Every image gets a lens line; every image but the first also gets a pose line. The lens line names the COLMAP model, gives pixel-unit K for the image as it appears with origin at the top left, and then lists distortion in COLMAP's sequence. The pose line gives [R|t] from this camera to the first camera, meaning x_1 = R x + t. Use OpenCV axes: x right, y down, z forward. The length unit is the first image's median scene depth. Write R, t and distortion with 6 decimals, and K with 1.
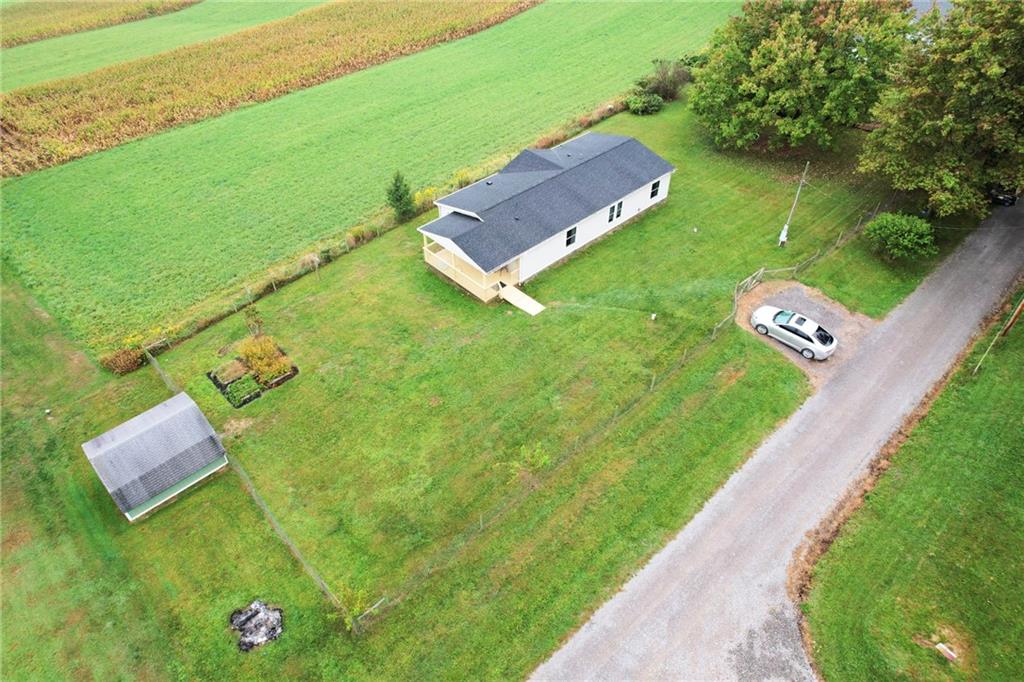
lens RADIAL K [[654.6, 0, 512.0], [0, 654.6, 341.0], [0, 0, 1]] dist [-0.074947, 0.066192]
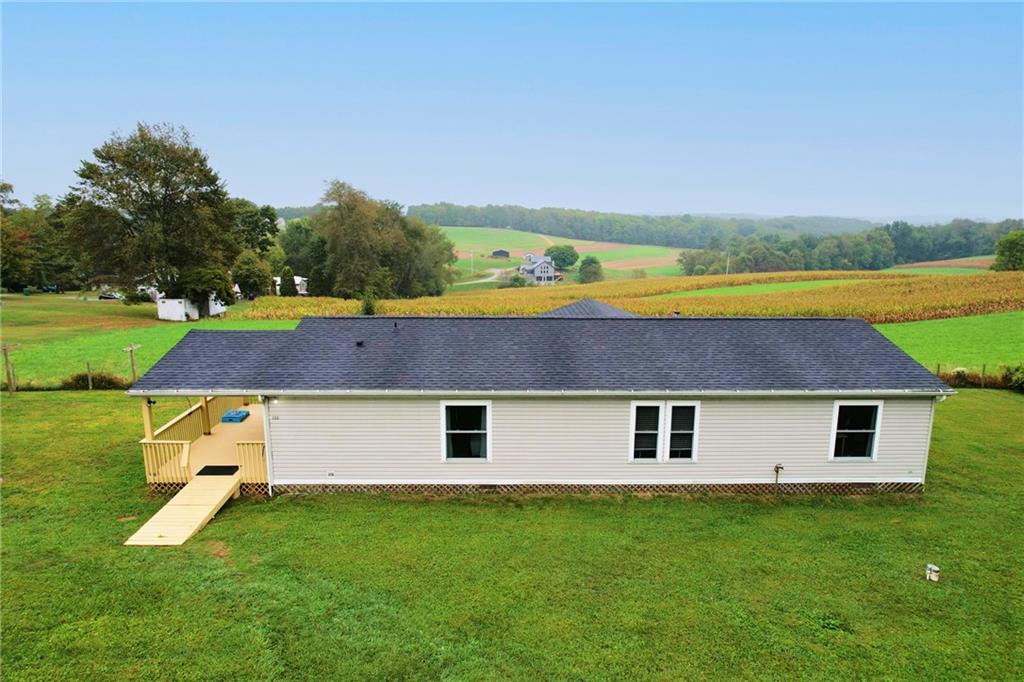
lens RADIAL K [[654.6, 0, 512.0], [0, 654.6, 341.0], [0, 0, 1]] dist [-0.074947, 0.066192]
pose [[0.728706, 0.132892, -0.671809, 0.360575], [-0.464950, 0.816251, -0.342864, -0.098660], [0.502800, 0.562205, 0.656595, 0.814692]]
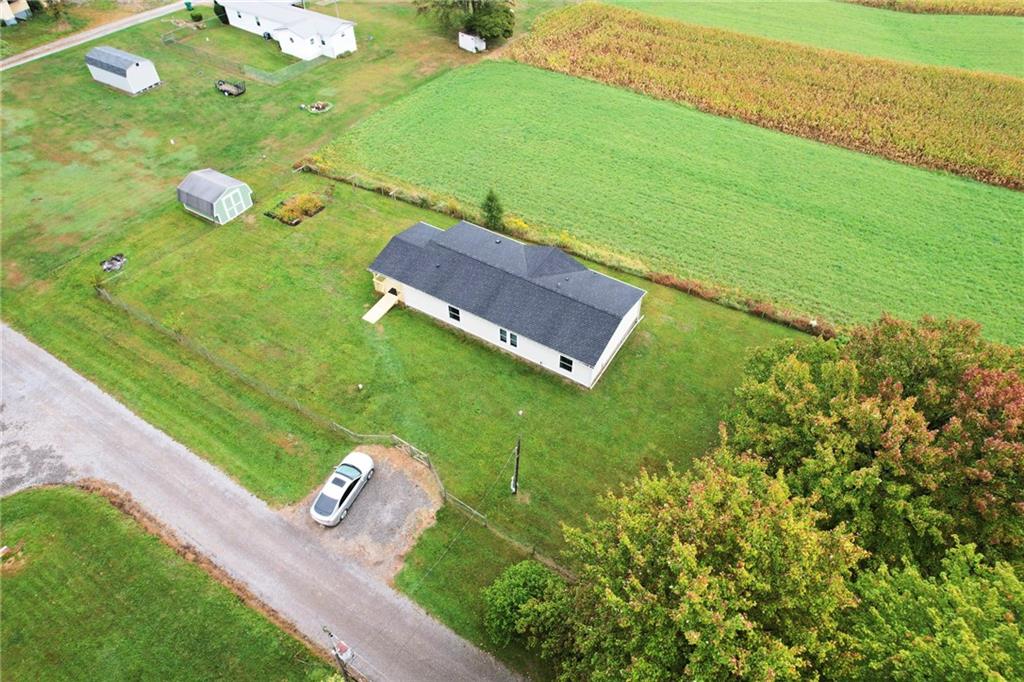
lens RADIAL K [[654.6, 0, 512.0], [0, 654.6, 341.0], [0, 0, 1]] dist [-0.074947, 0.066192]
pose [[0.257003, 0.708434, -0.657321, 0.928028], [-0.652029, 0.629142, 0.423129, -0.704120], [0.713307, 0.319847, 0.623611, 0.435227]]
